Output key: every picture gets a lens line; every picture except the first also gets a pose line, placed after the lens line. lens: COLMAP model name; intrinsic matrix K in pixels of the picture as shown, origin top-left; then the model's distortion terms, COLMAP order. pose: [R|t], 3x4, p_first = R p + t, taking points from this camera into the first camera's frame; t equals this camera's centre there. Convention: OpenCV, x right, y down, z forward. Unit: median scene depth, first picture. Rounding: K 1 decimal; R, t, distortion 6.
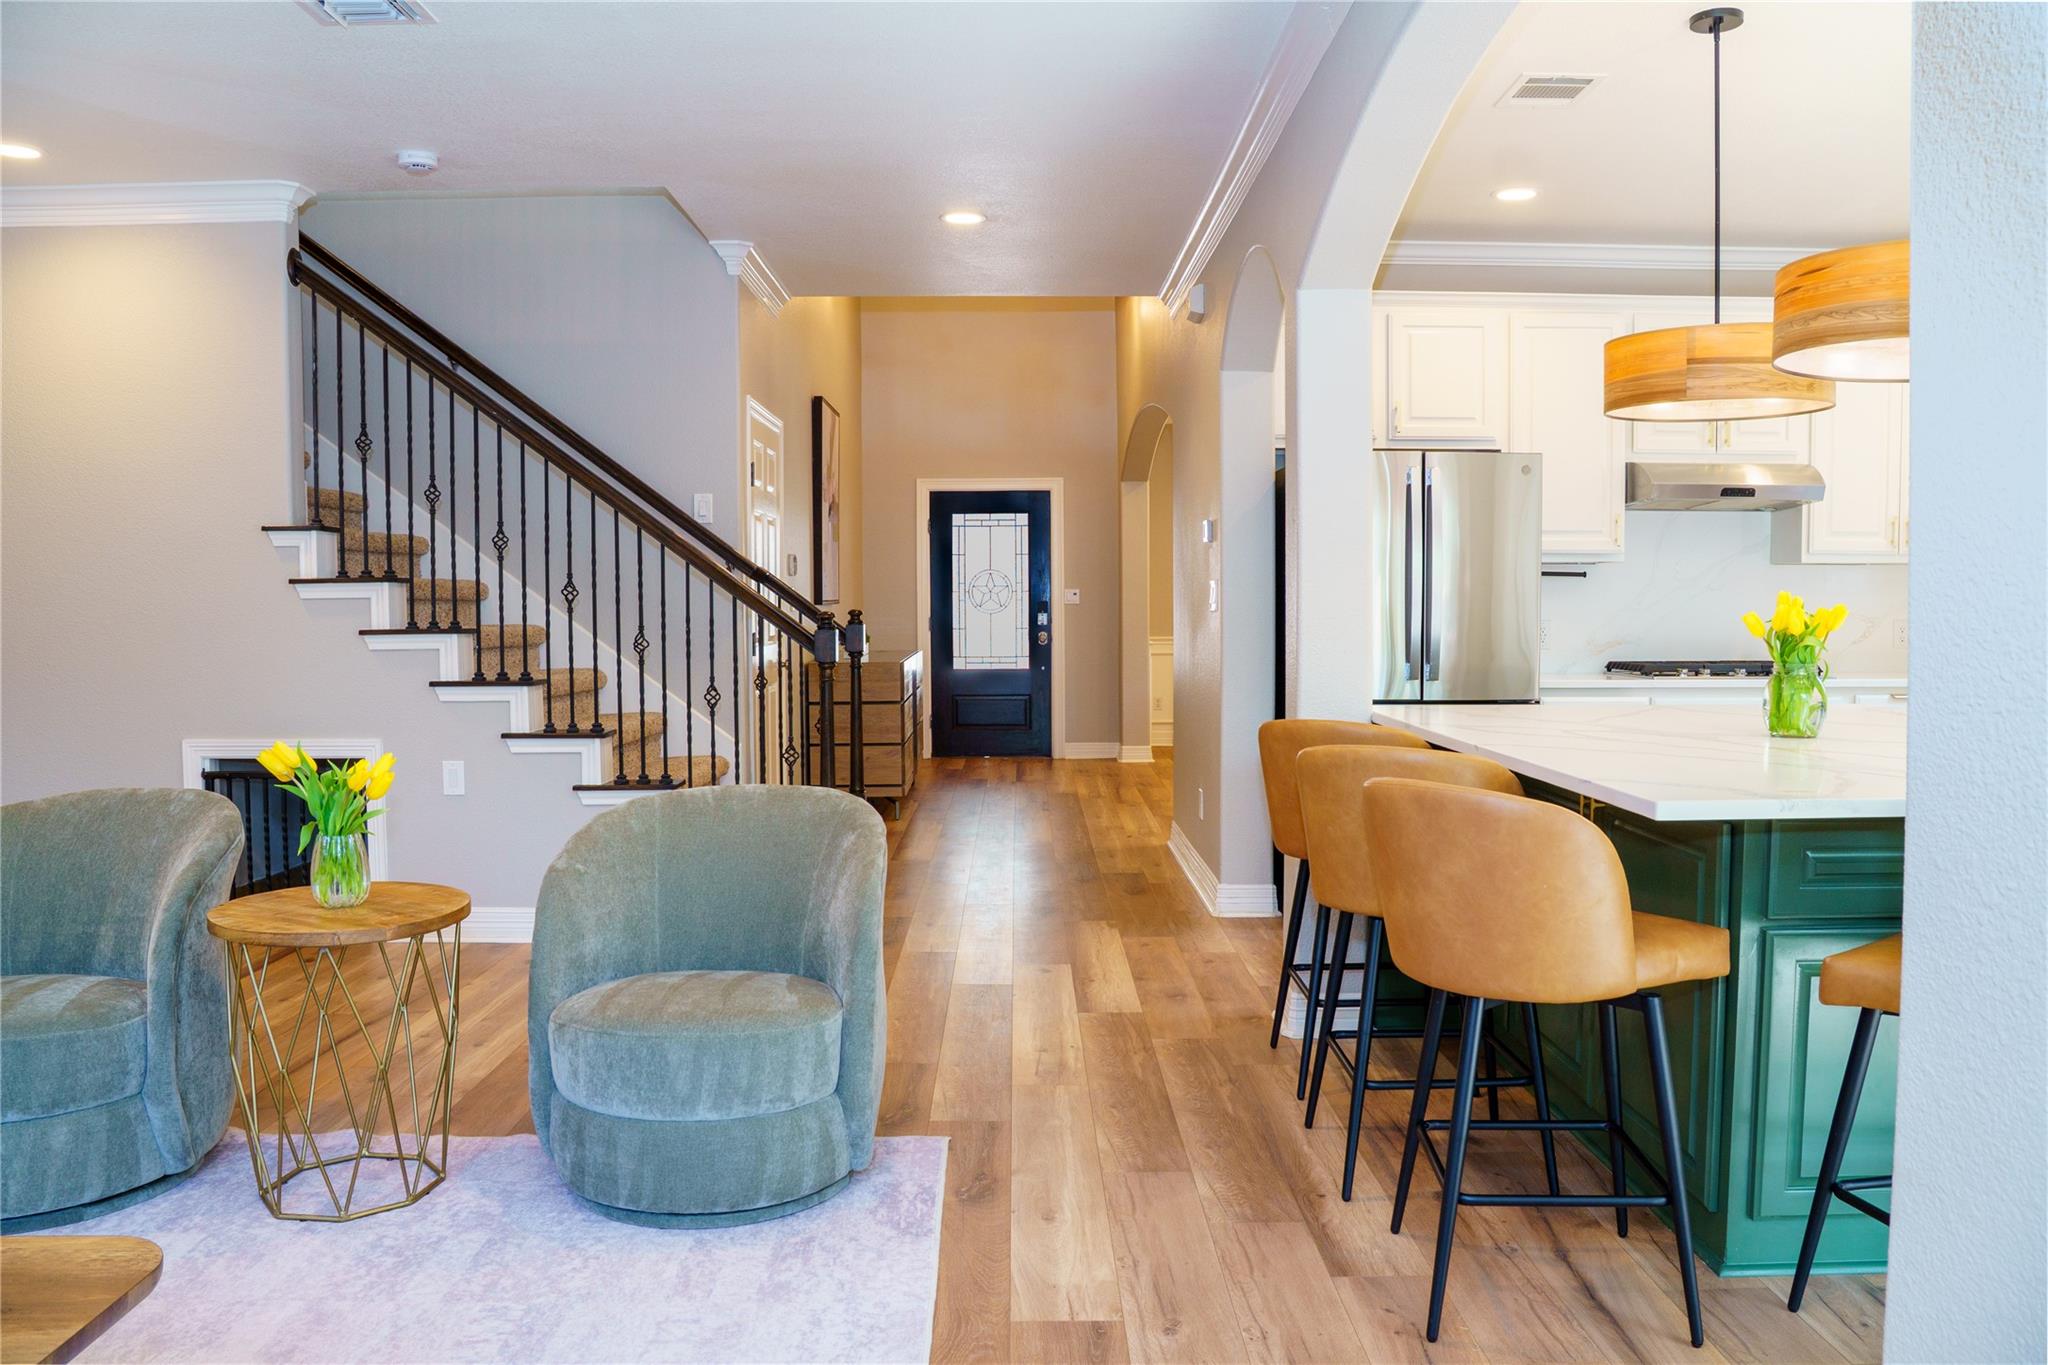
lens RADIAL K [[1522.1, 0, 1024.0], [0, 1522.1, 682.5], [0, 0, 1]] dist [-0.111491, 0.079889]
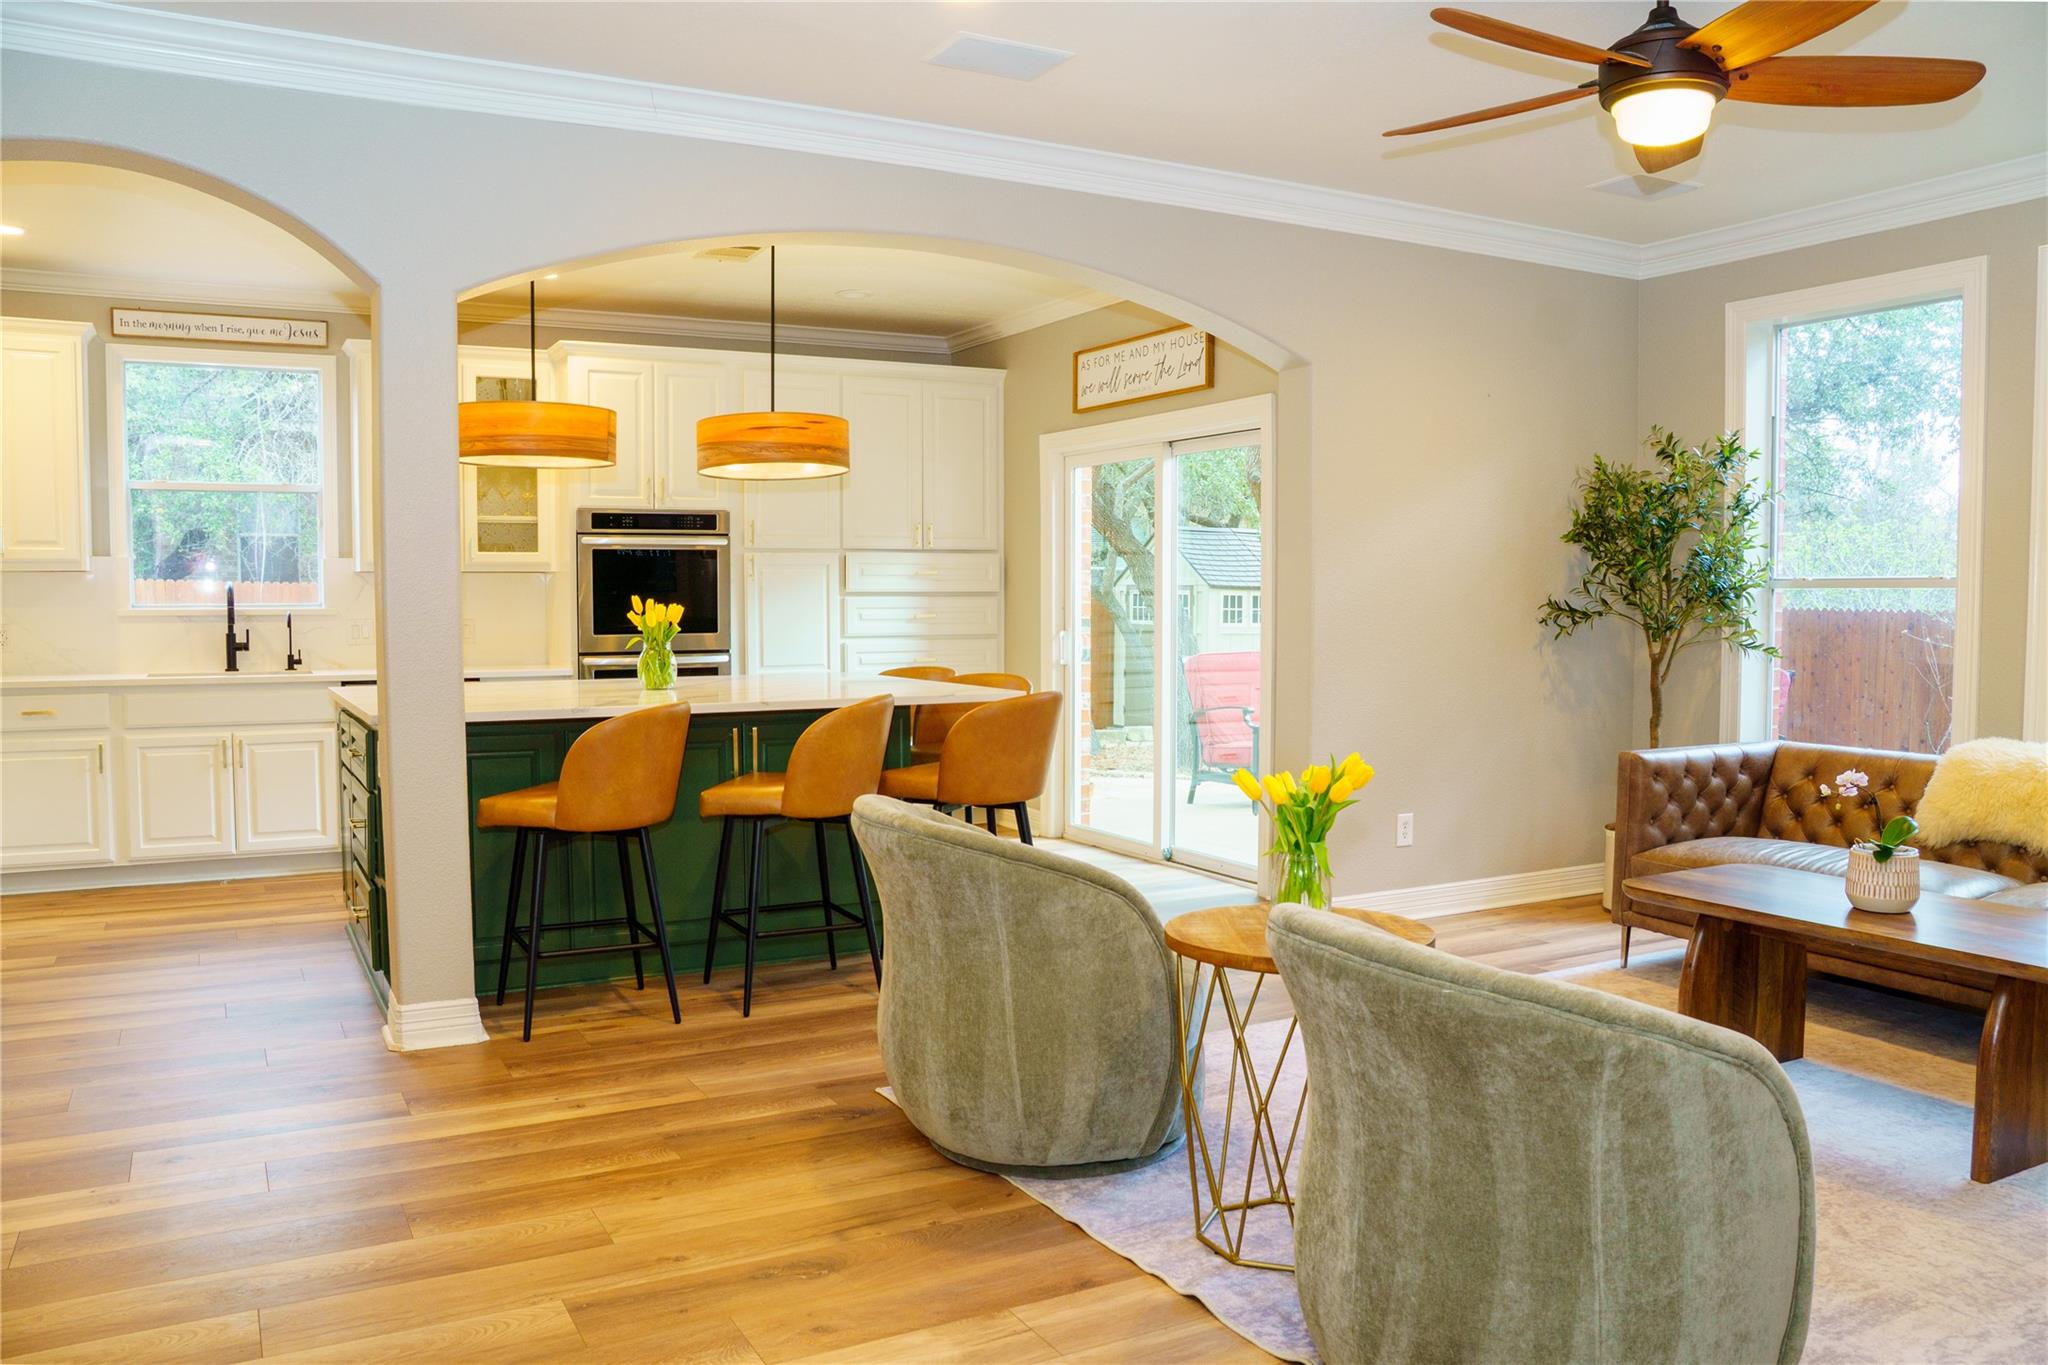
lens RADIAL K [[1522.1, 0, 1024.0], [0, 1522.1, 682.5], [0, 0, 1]] dist [-0.111491, 0.079889]
pose [[-0.467103, -0.045901, 0.883011, -0.646171], [0.053719, 0.995334, 0.080157, -0.046713], [-0.882570, 0.084876, -0.462457, 0.846148]]
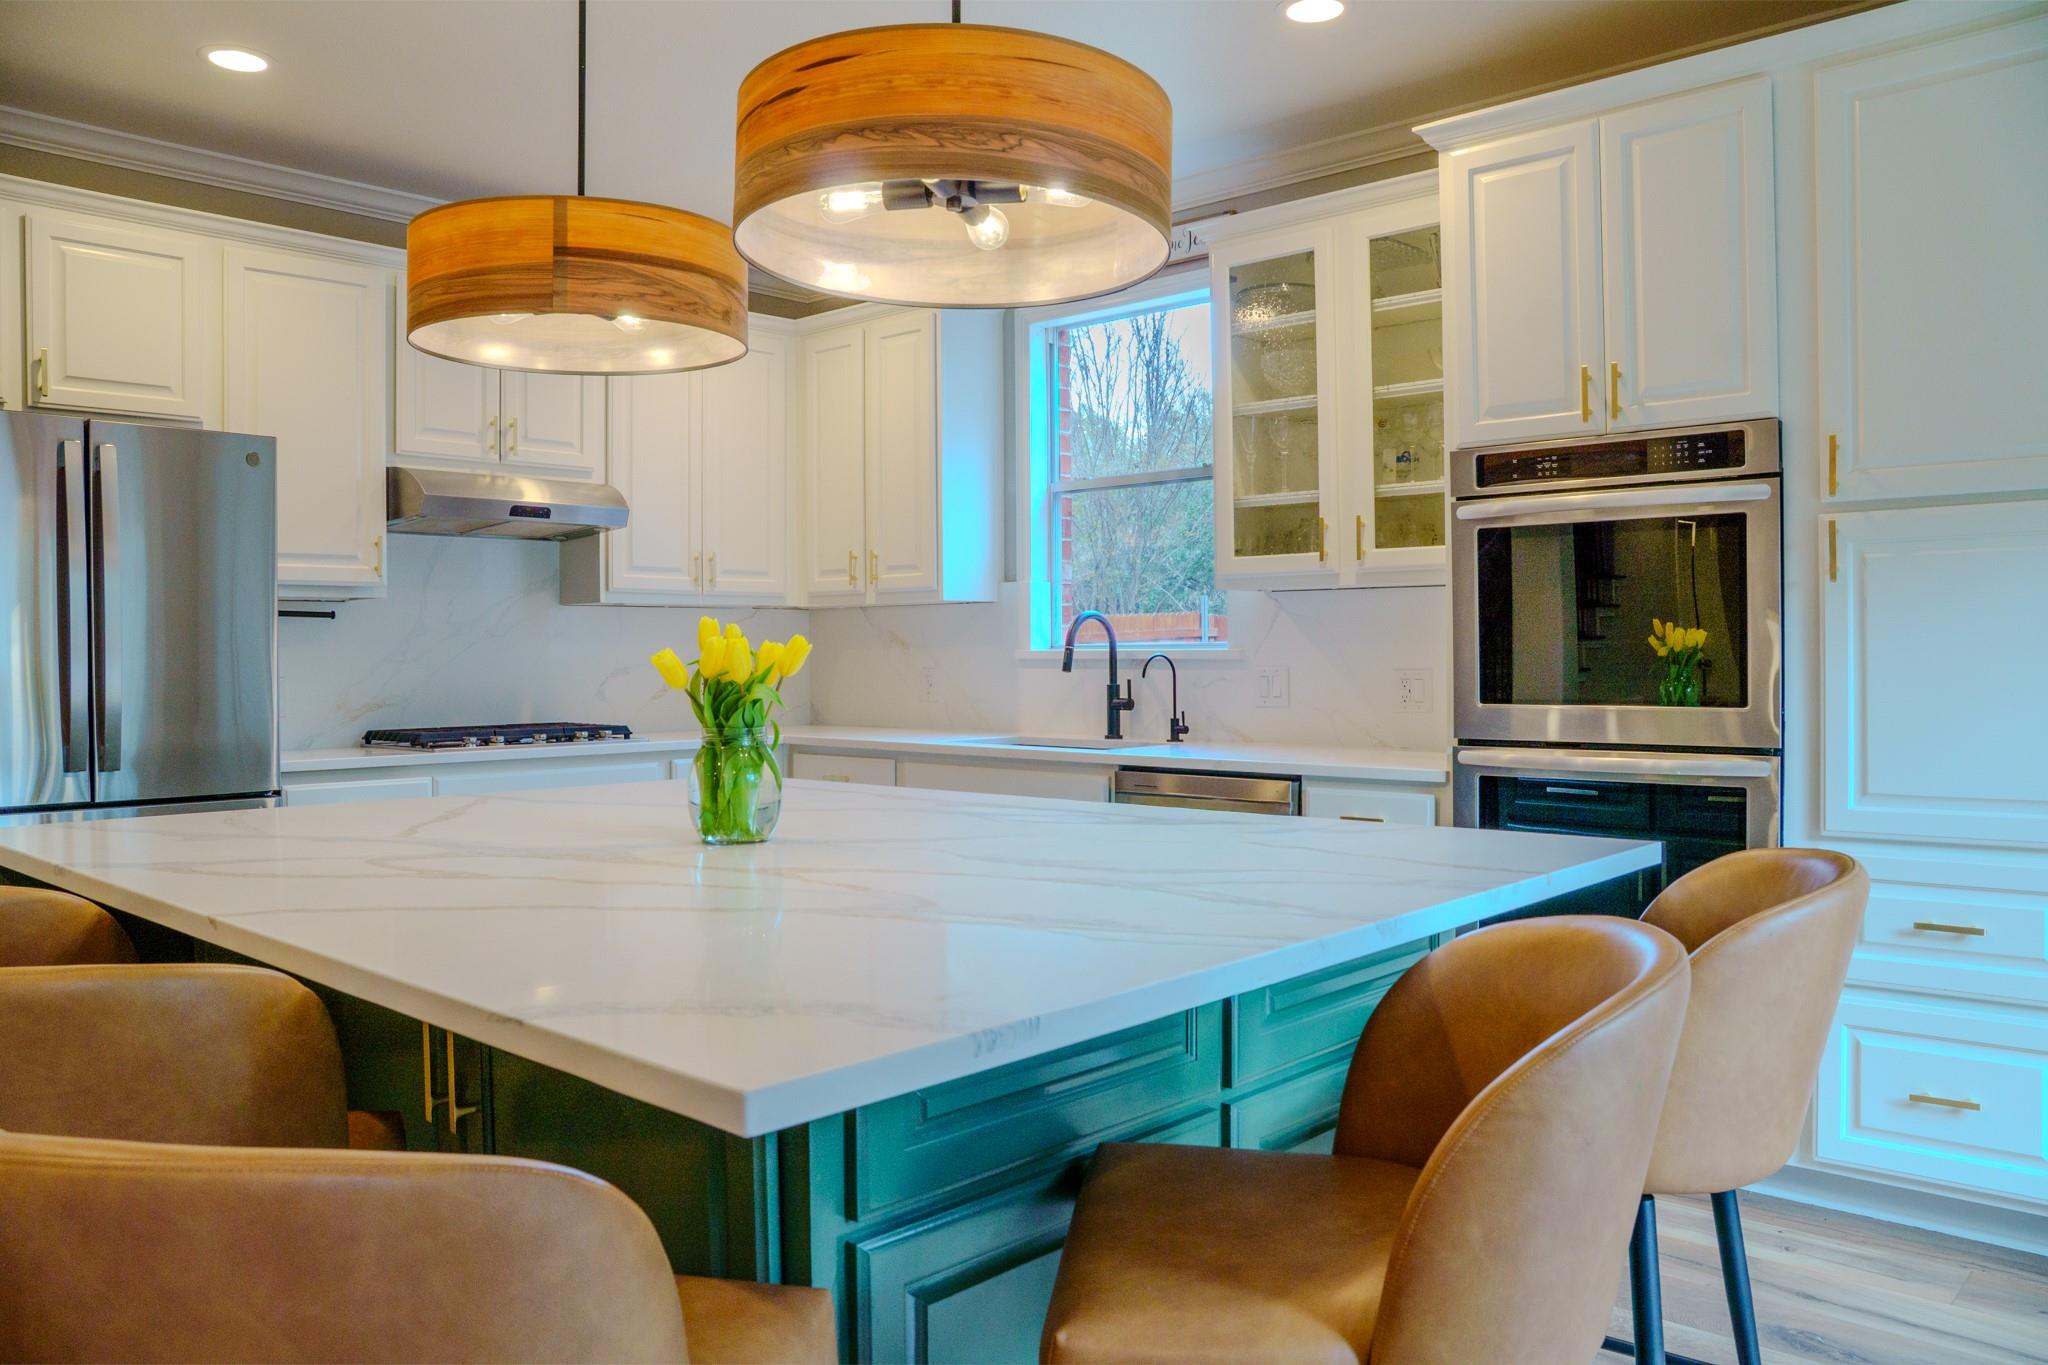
lens RADIAL K [[1522.1, 0, 1024.0], [0, 1522.1, 682.5], [0, 0, 1]] dist [-0.111491, 0.079889]
pose [[0.682456, -0.015555, 0.730761, 0.075212], [0.046125, 0.998697, -0.021818, -0.007453], [-0.729470, 0.048596, 0.682285, 0.276472]]
